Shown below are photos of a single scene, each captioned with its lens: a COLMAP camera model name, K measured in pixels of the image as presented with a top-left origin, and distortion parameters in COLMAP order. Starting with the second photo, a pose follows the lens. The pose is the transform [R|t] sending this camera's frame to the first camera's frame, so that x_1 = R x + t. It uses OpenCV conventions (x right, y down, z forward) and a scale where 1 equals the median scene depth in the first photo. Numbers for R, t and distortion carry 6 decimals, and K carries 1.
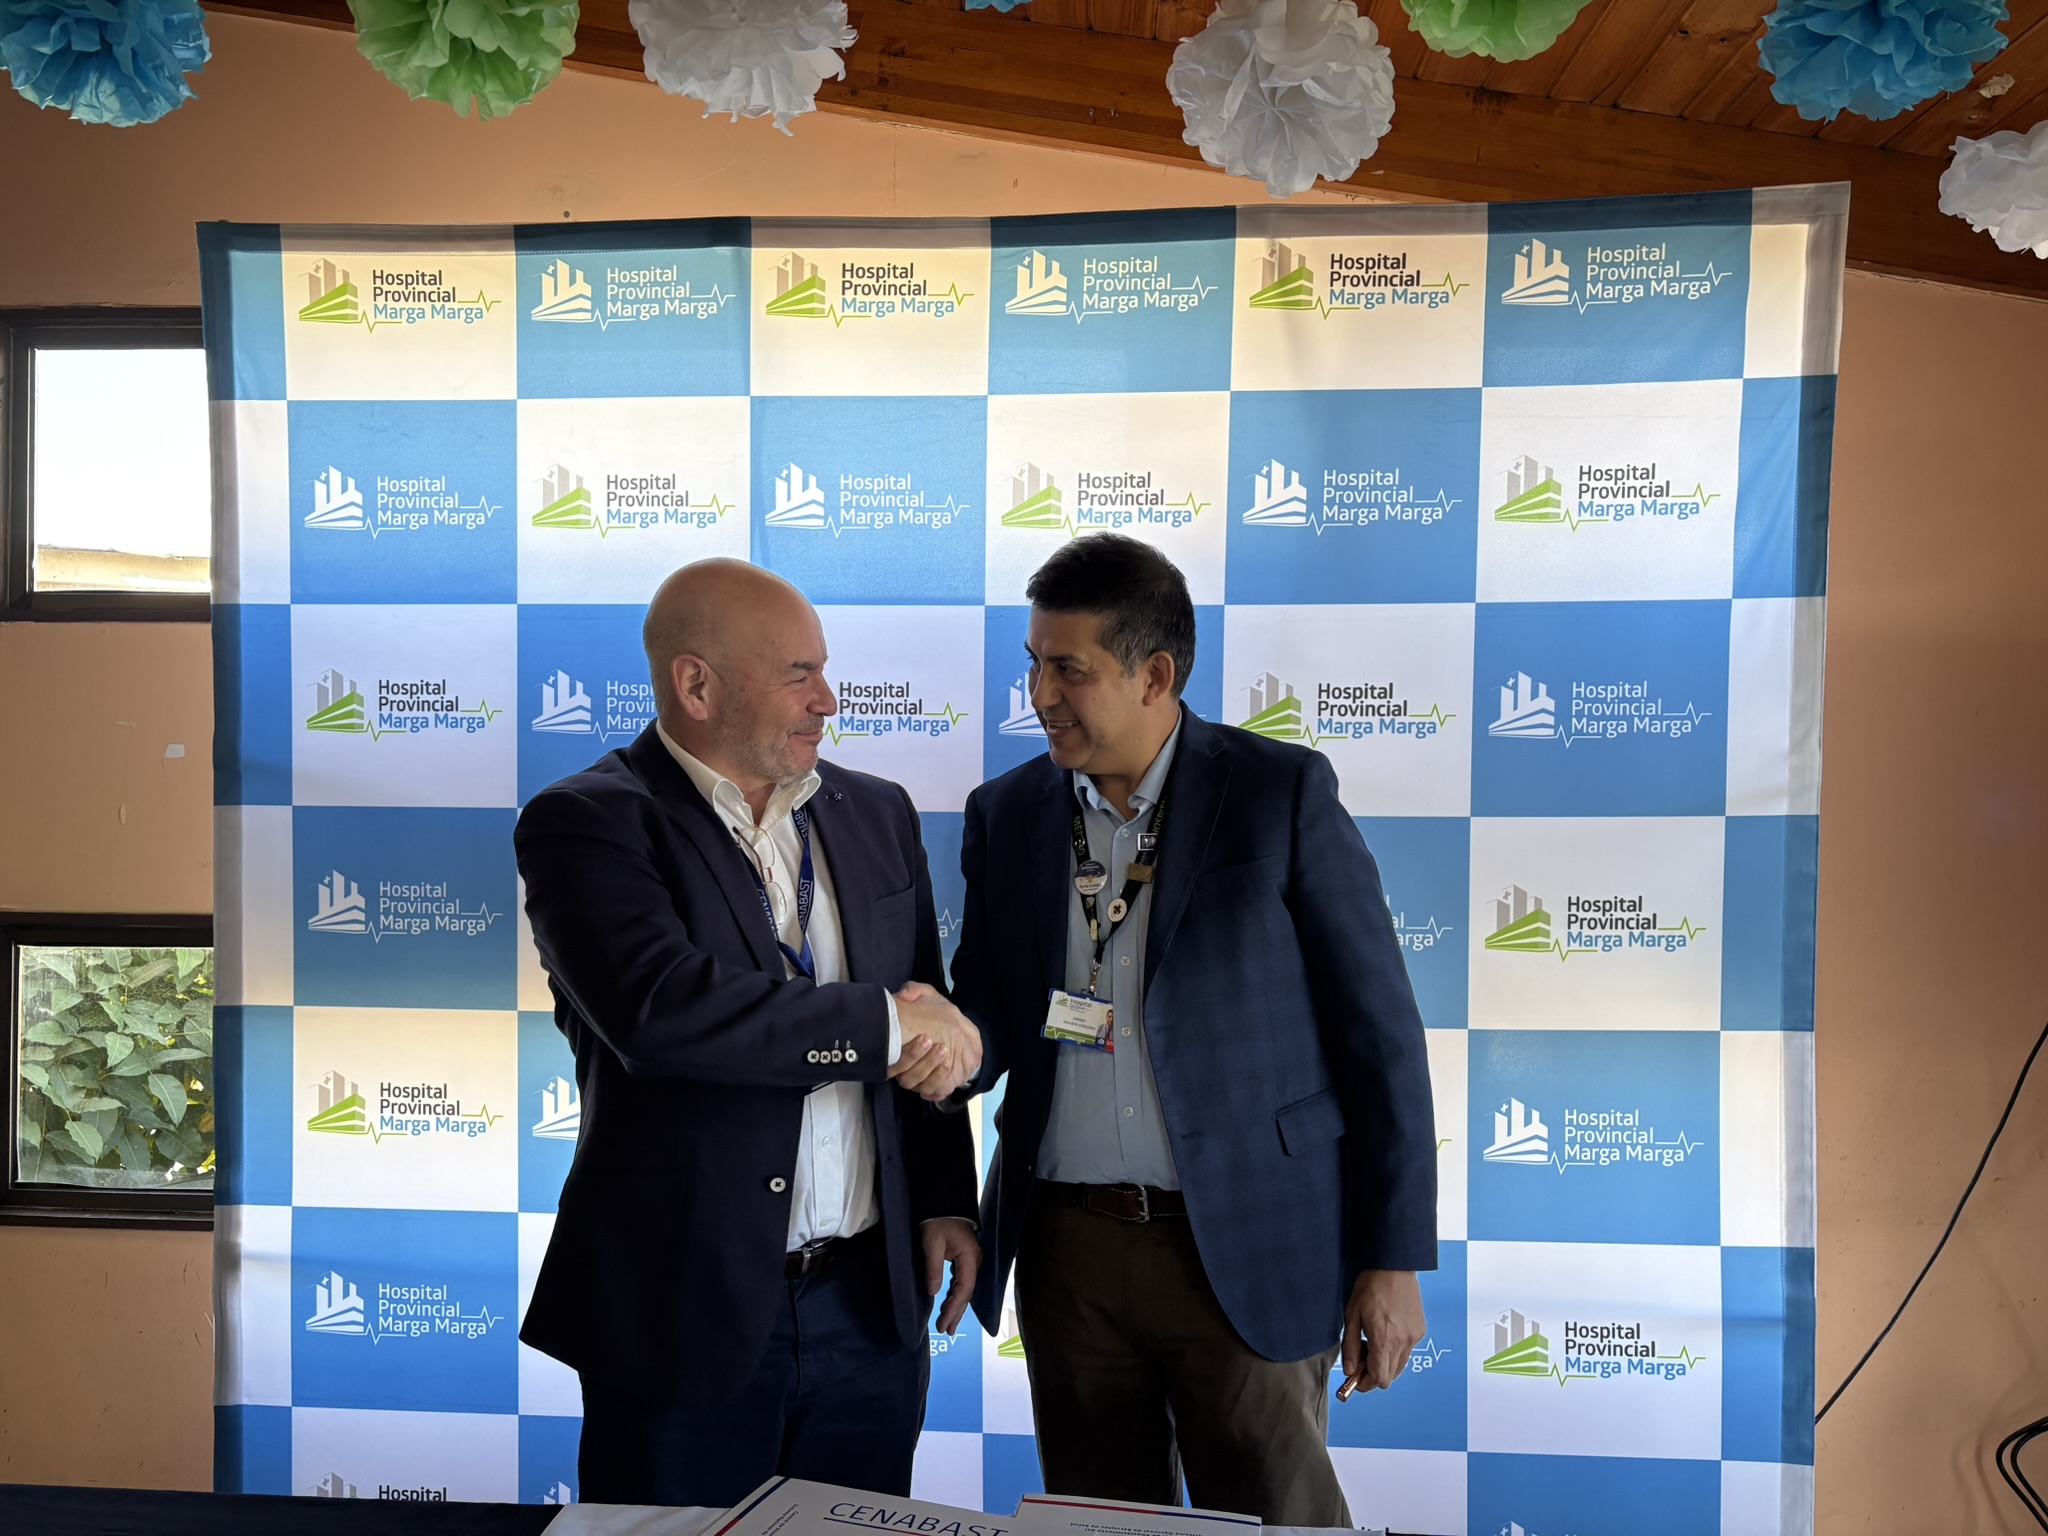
lens RADIAL K [[1558.8, 0, 1020.3], [0, 1558.8, 779.5], [0, 0, 1]] dist [0.029212, -0.012633]
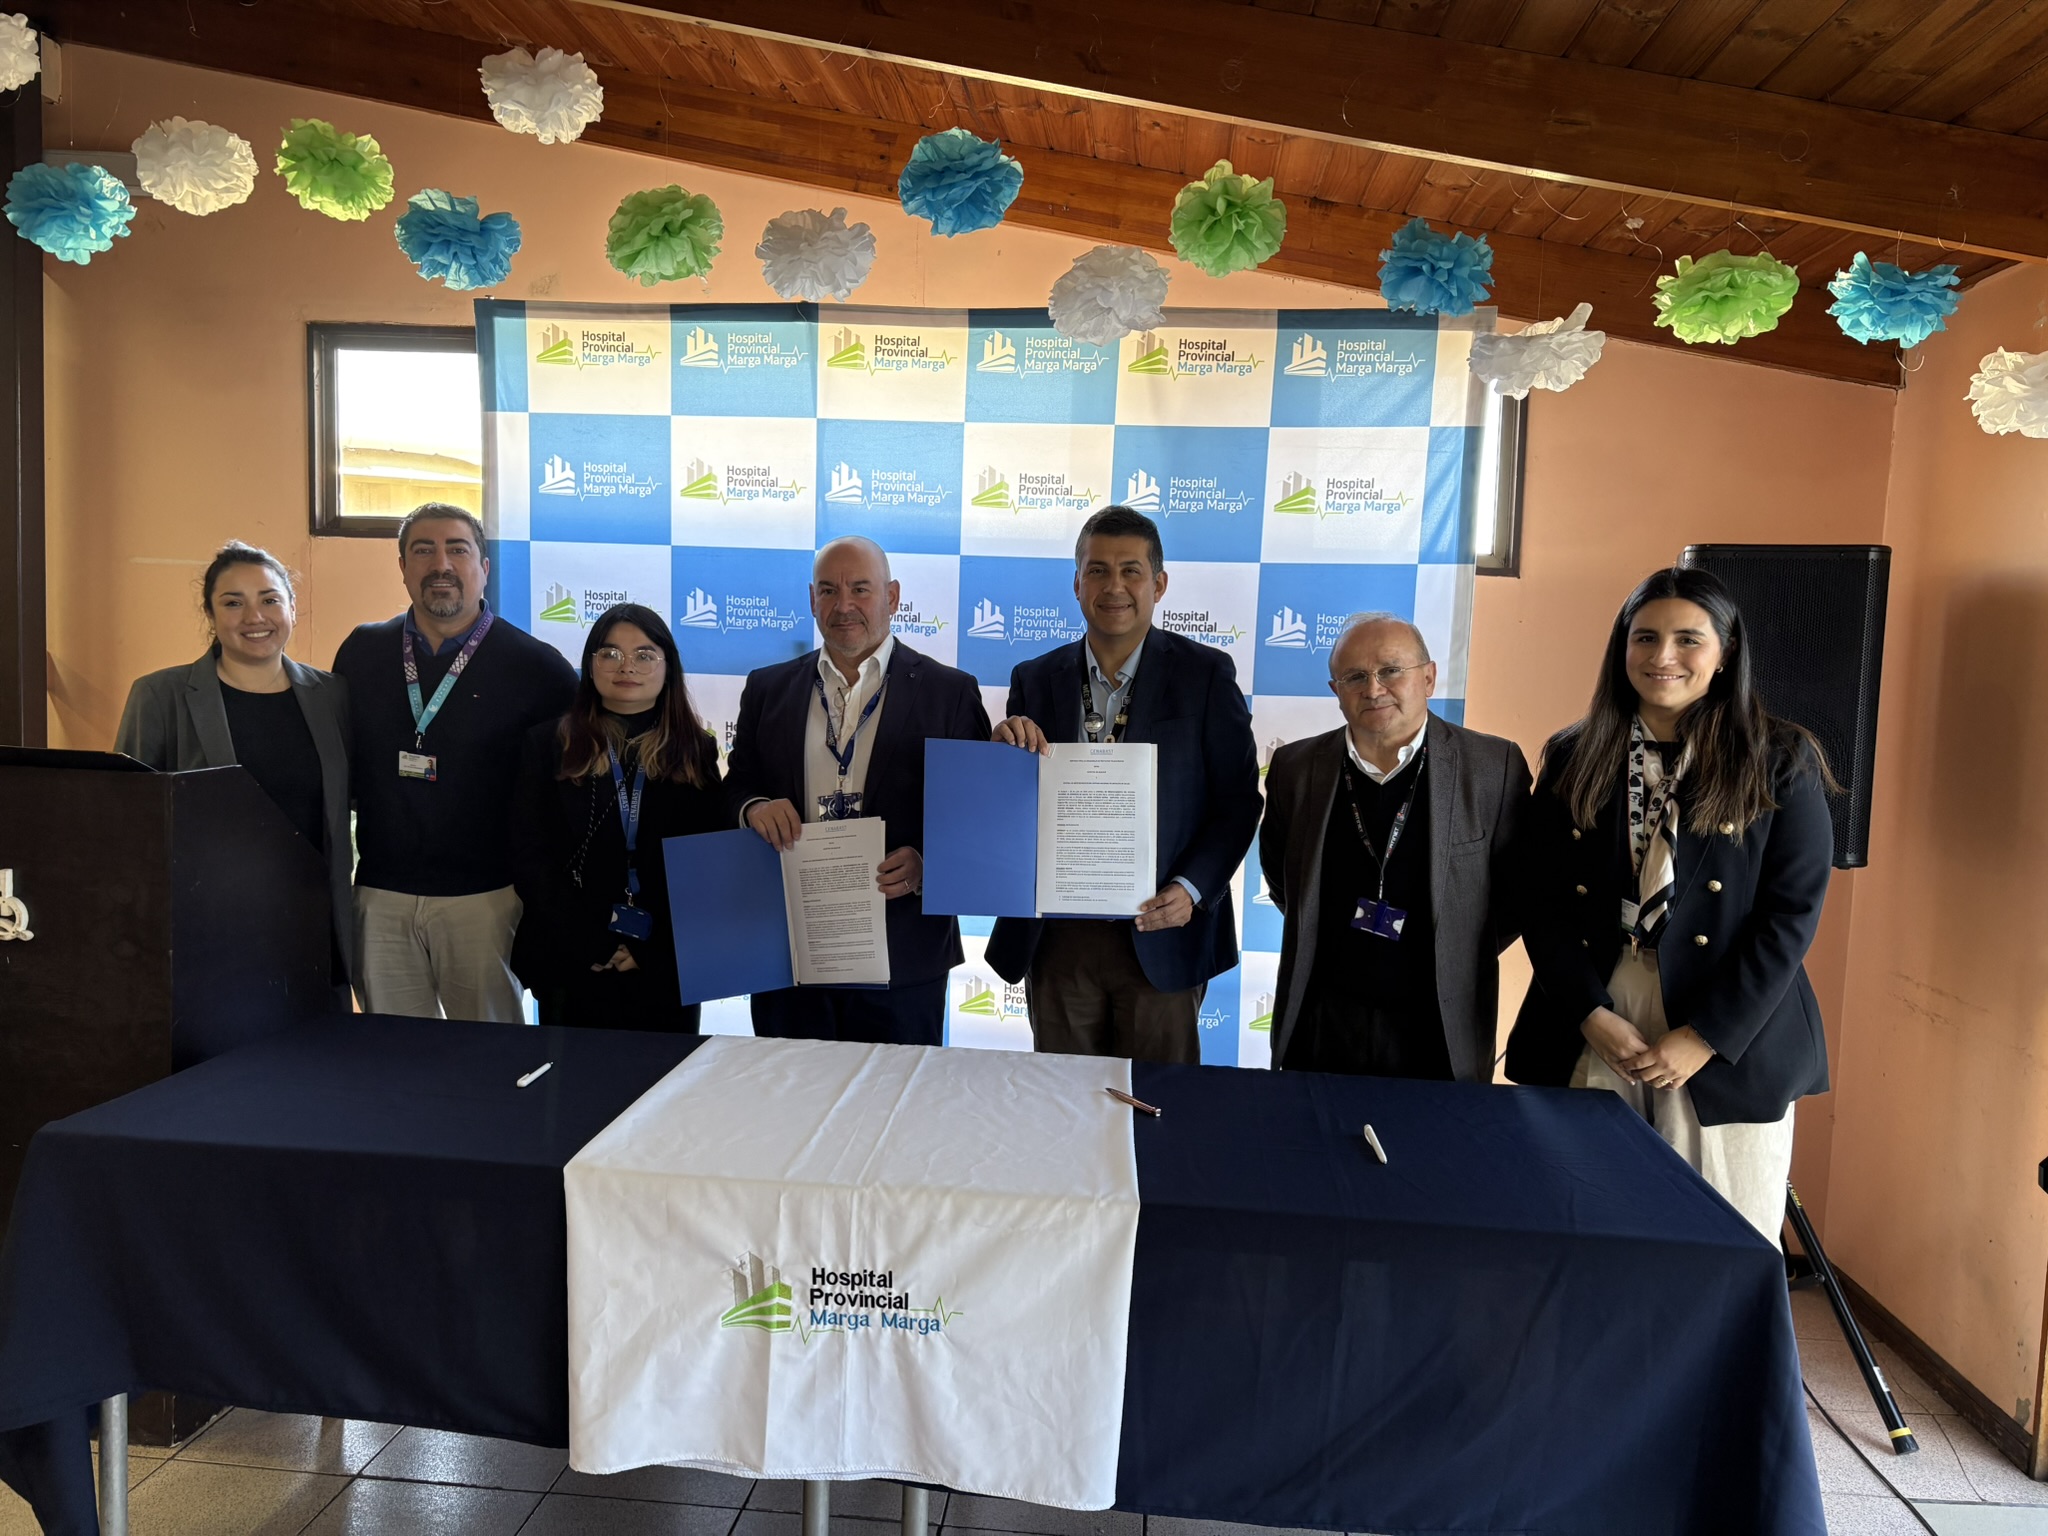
lens RADIAL K [[1558.8, 0, 1015.7], [0, 1558.8, 776.5], [0, 0, 1]] dist [0.029212, -0.012633]
pose [[0.998723, 0.030158, -0.040536, 0.106013], [-0.026400, 0.995572, 0.090222, -0.030291], [0.043078, -0.089037, 0.995096, -0.611179]]
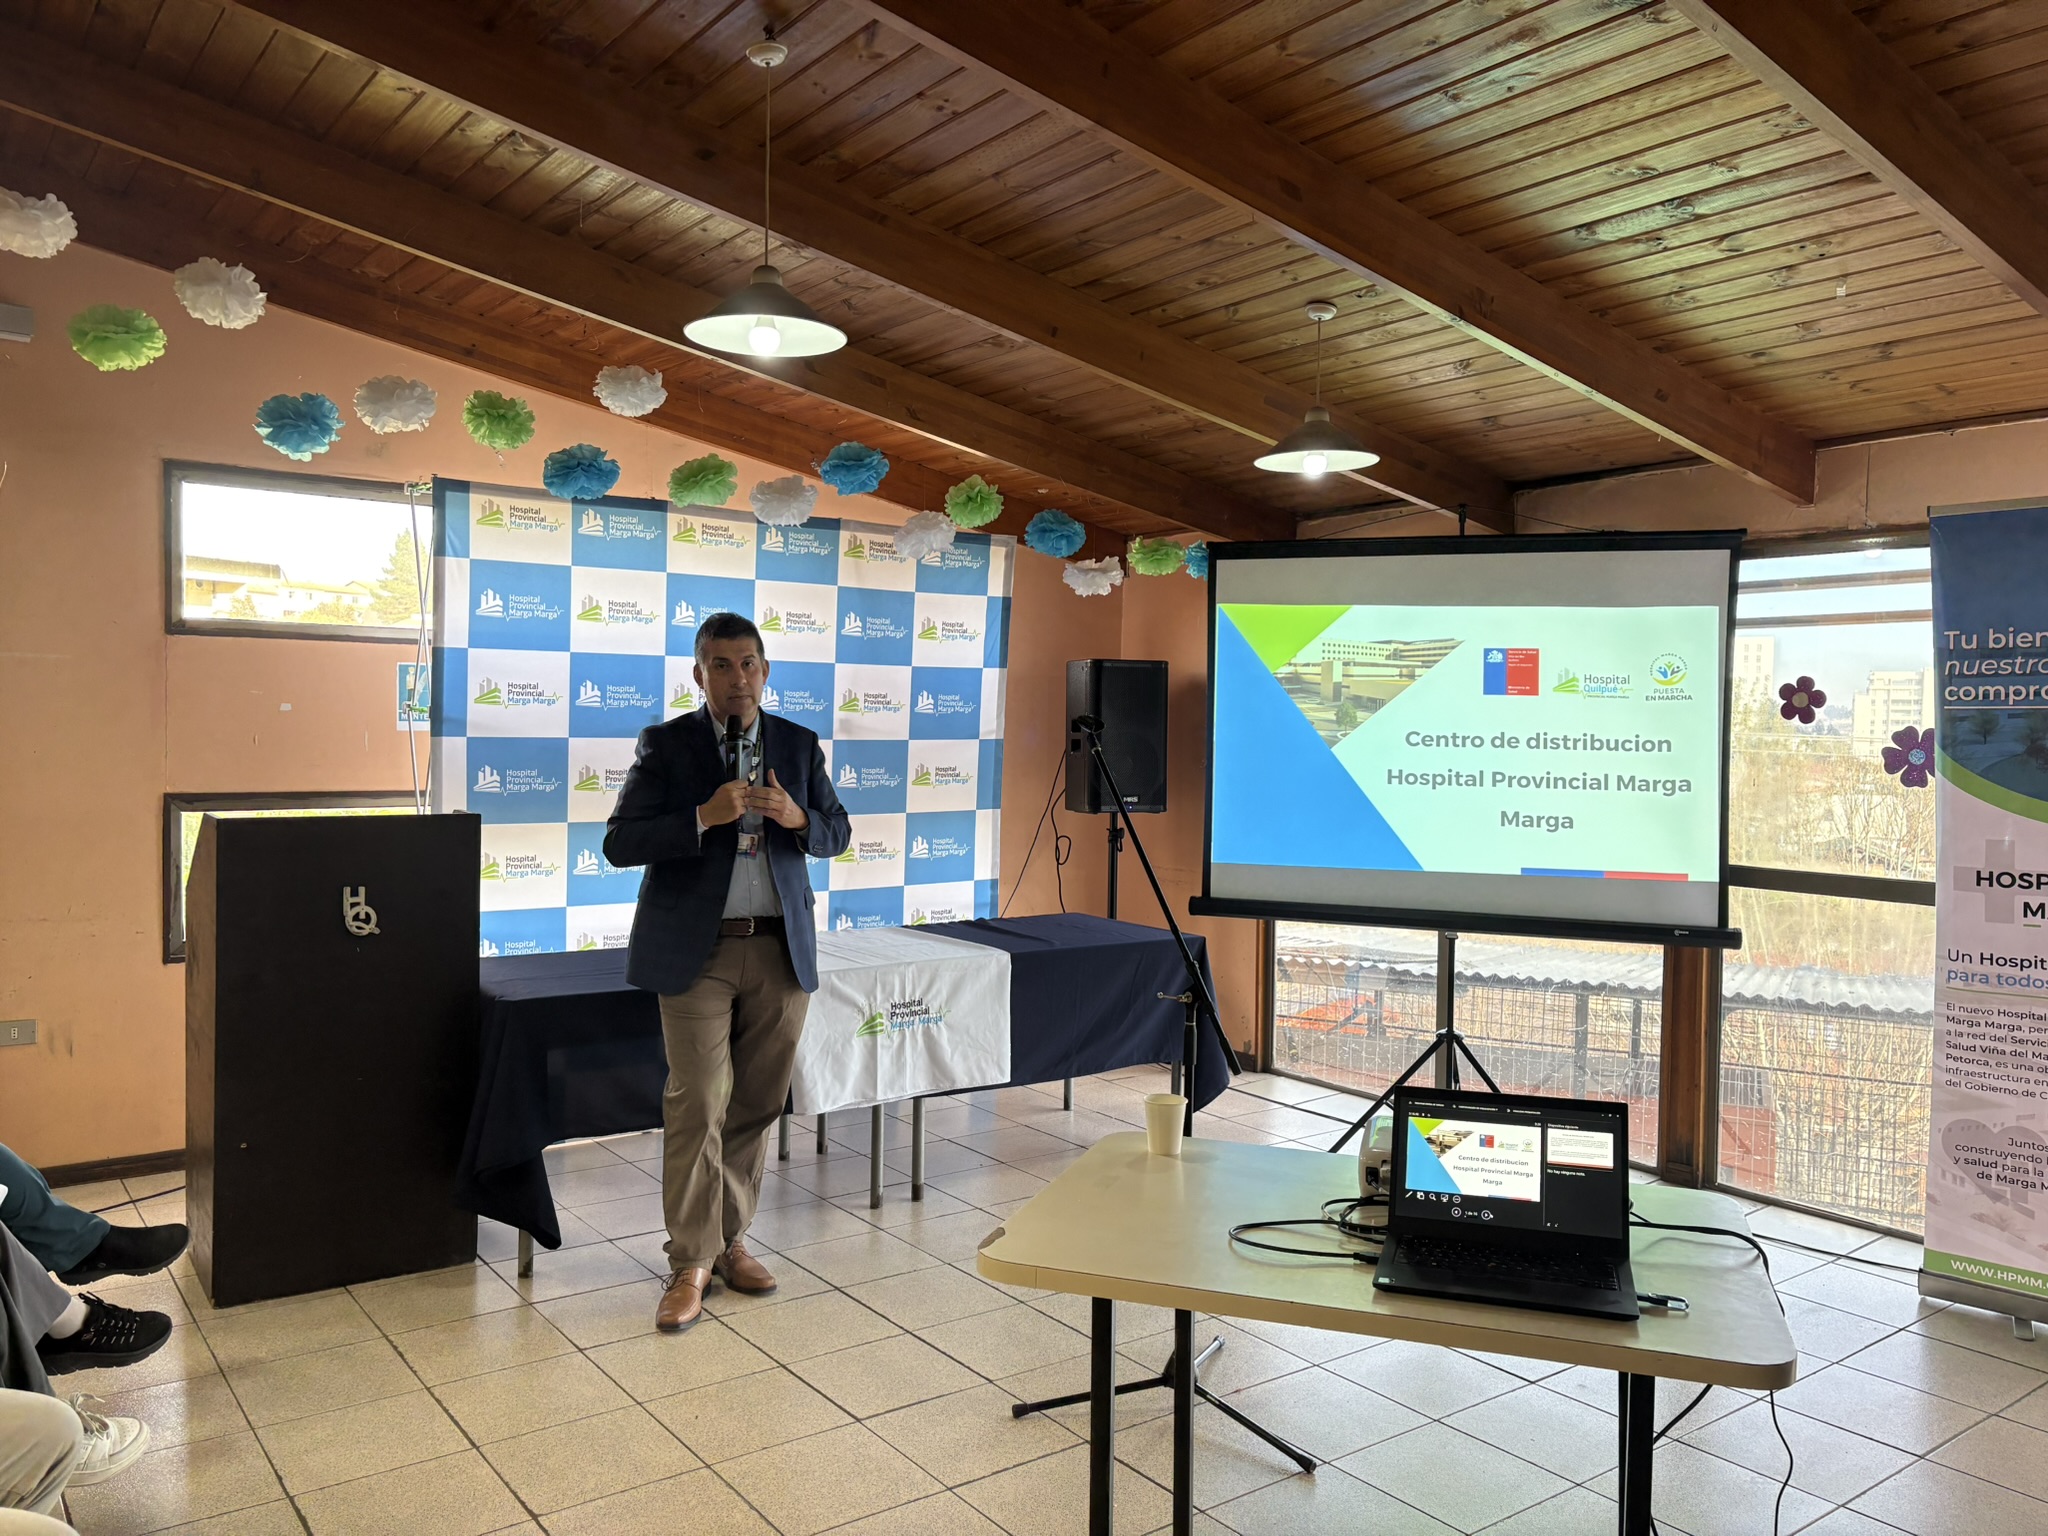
lens RADIAL K [[1558.8, 0, 1041.7], [0, 1558.8, 804.7], [0, 0, 1]] dist [0.029212, -0.012633]
pose [[0.762944, -0.032096, 0.645668, -1.344916], [-0.017016, 0.997424, 0.069688, -0.059620], [-0.646241, -0.064155, 0.760432, -1.316017]]
